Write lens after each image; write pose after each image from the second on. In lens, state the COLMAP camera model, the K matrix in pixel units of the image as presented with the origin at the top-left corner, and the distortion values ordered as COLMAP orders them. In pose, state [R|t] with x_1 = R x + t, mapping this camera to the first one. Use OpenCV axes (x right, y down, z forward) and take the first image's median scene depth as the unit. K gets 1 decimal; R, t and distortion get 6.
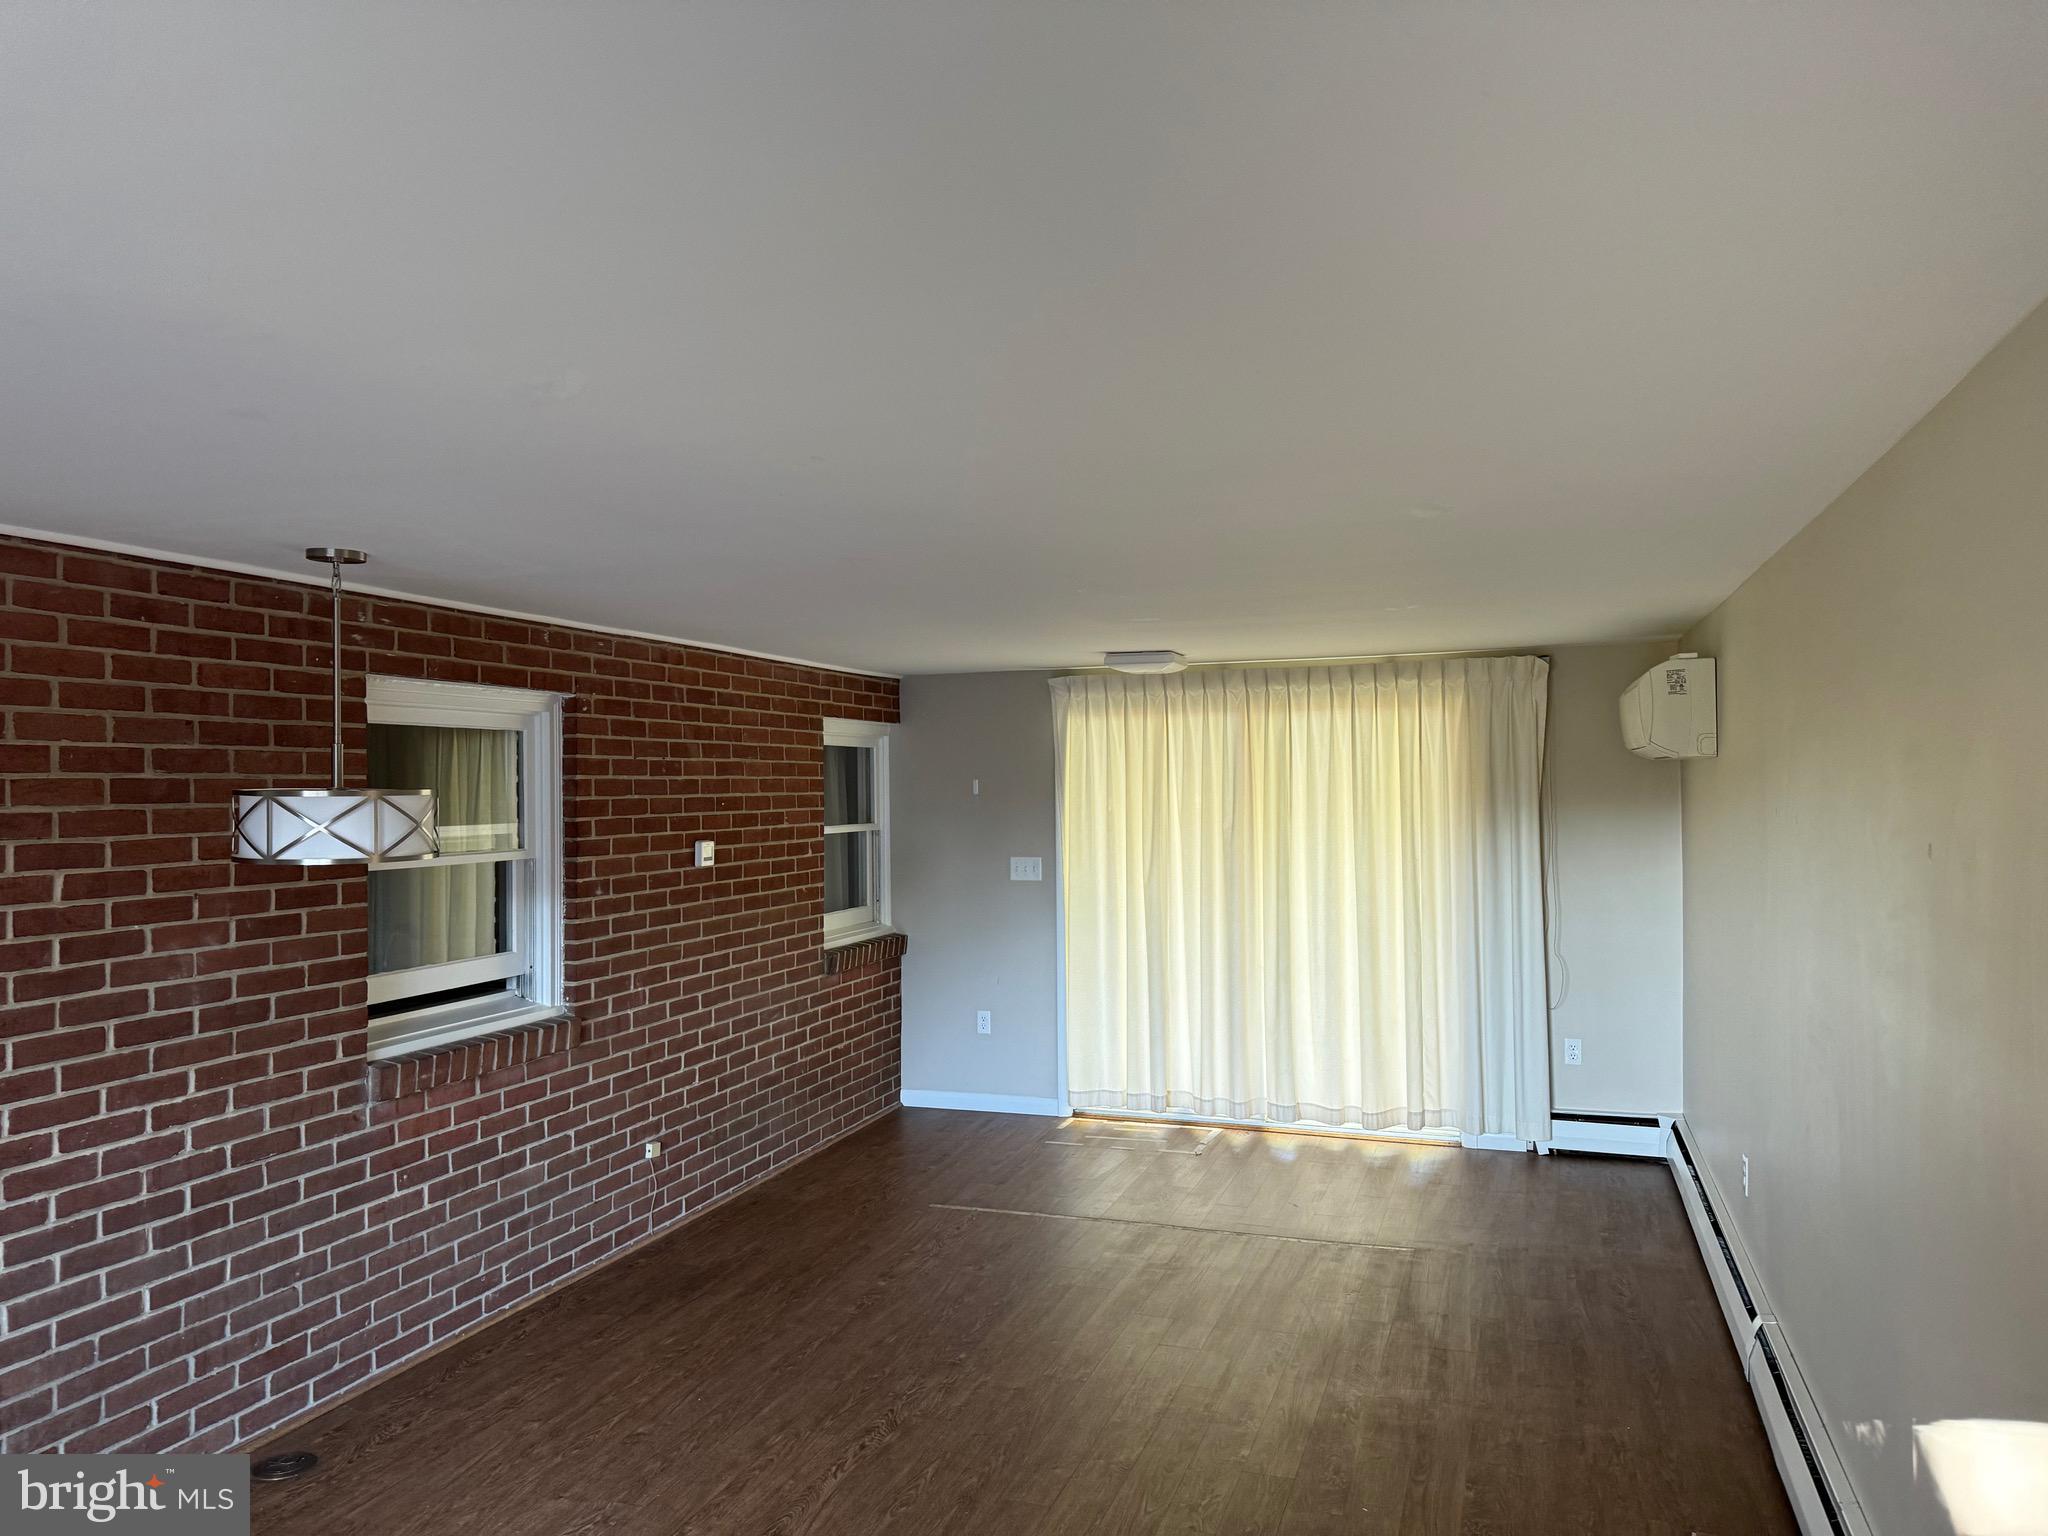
lens RADIAL K [[1488.4, 0, 1026.8], [0, 1488.4, 774.2], [0, 0, 1]] dist [0.054534, -0.055382]
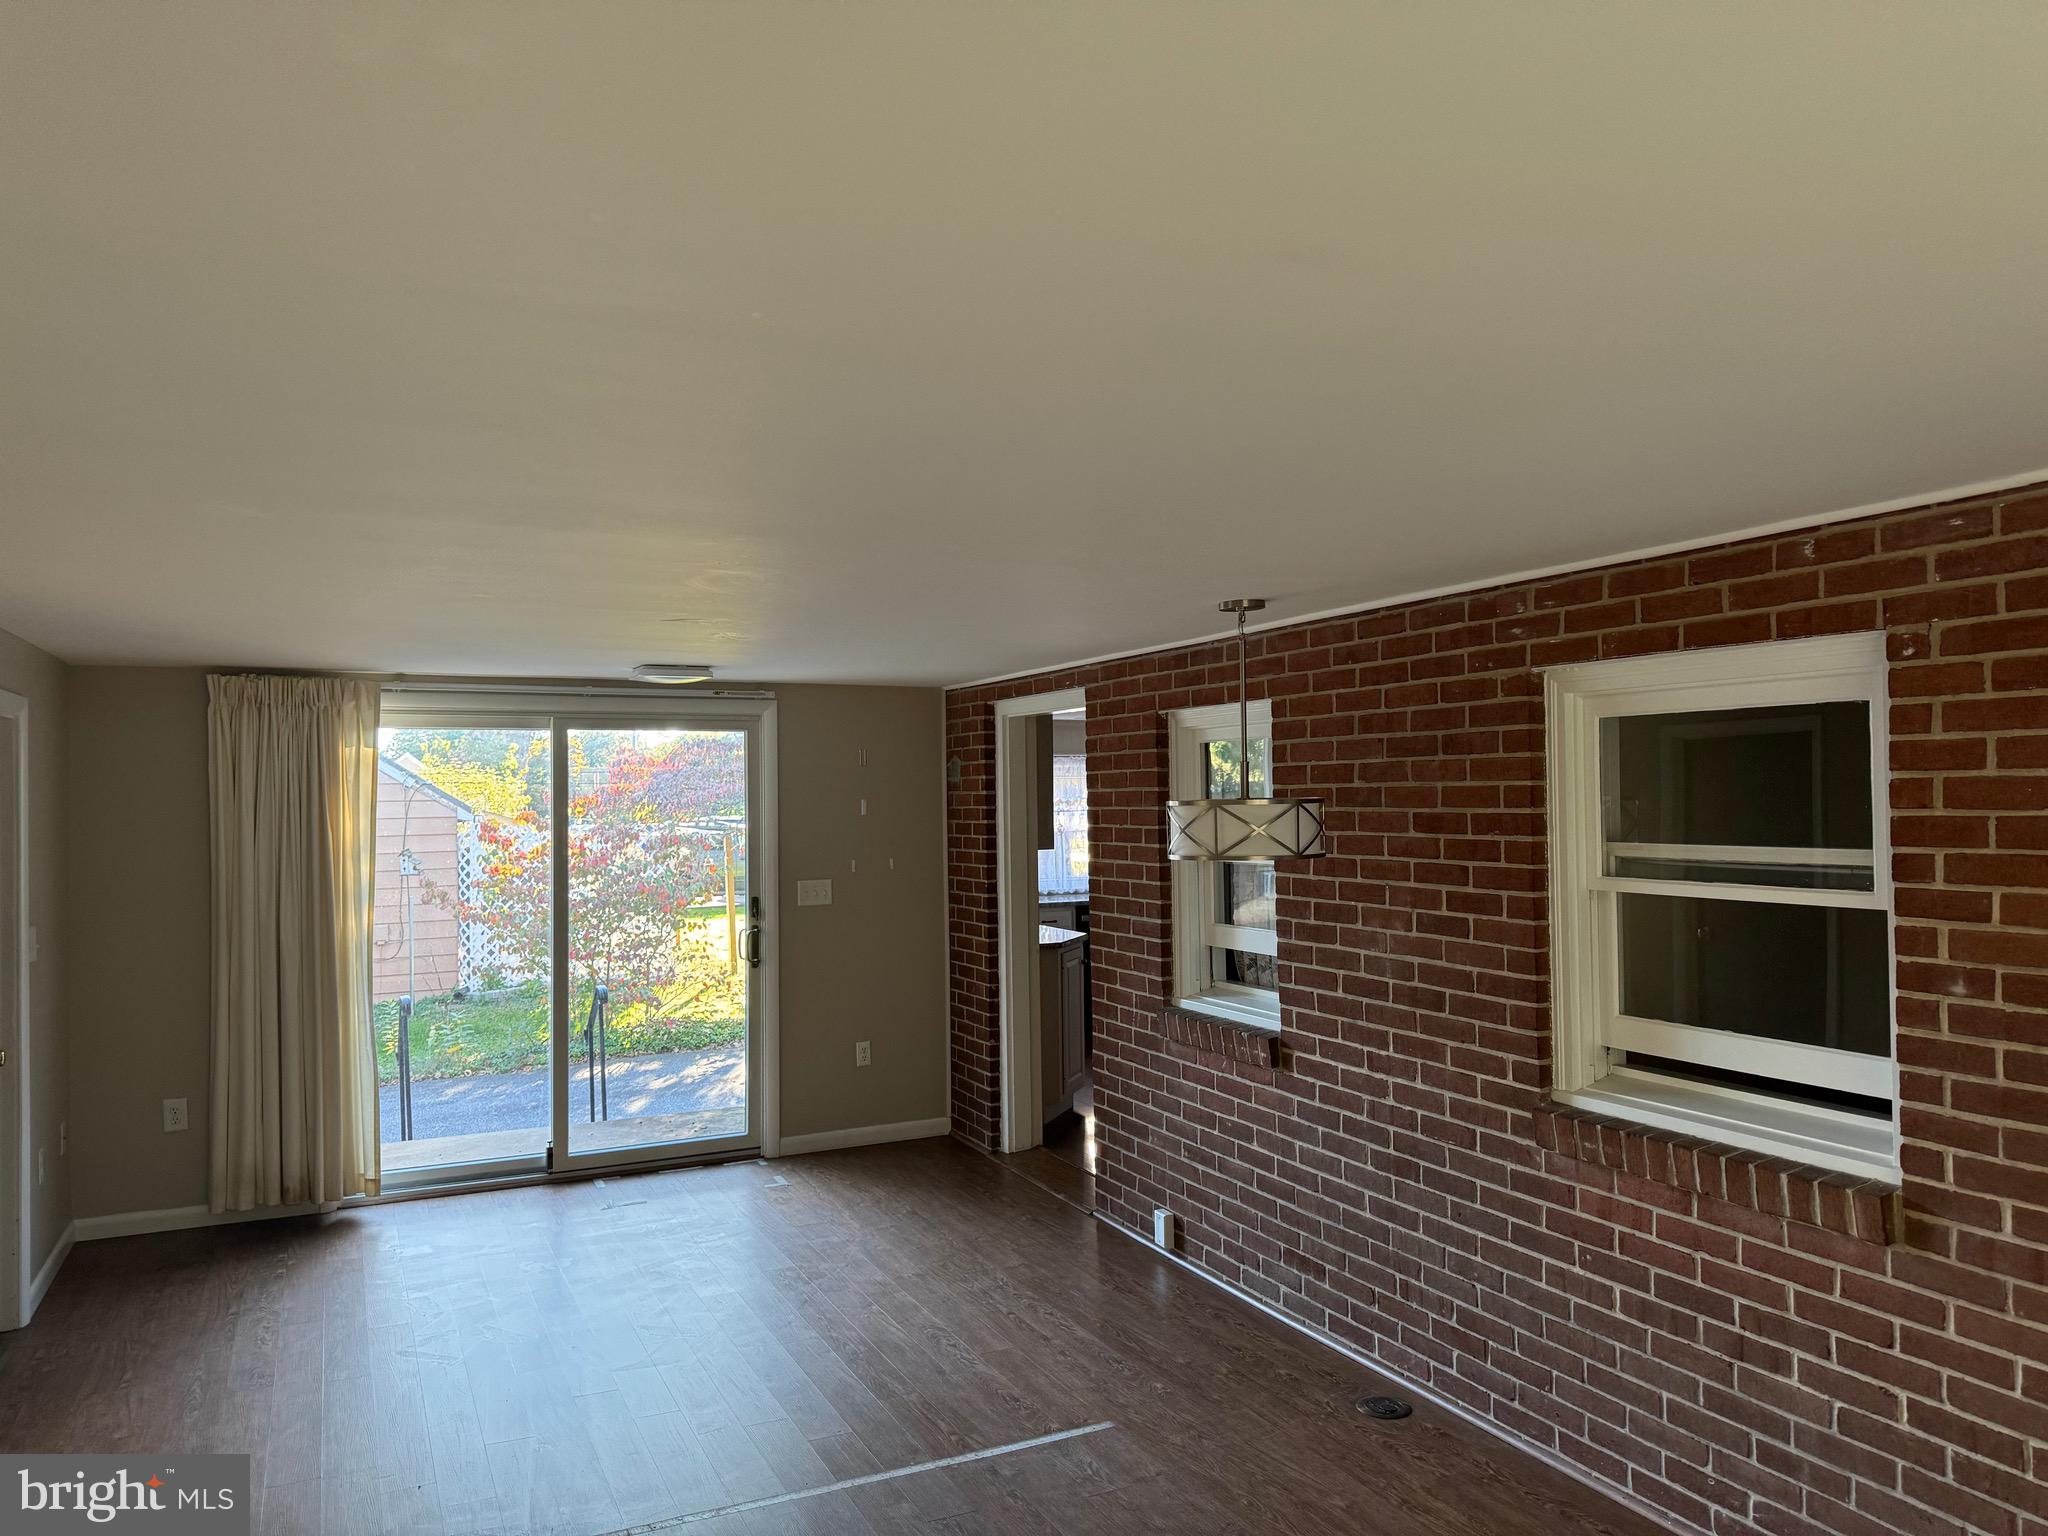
lens RADIAL K [[1488.4, 0, 1026.8], [0, 1488.4, 774.2], [0, 0, 1]] dist [0.054534, -0.055382]
pose [[-0.722840, 0.006846, -0.690982, 0.430292], [0.023182, 0.999628, -0.014348, 0.003039], [0.690626, -0.026389, -0.722730, 1.532584]]
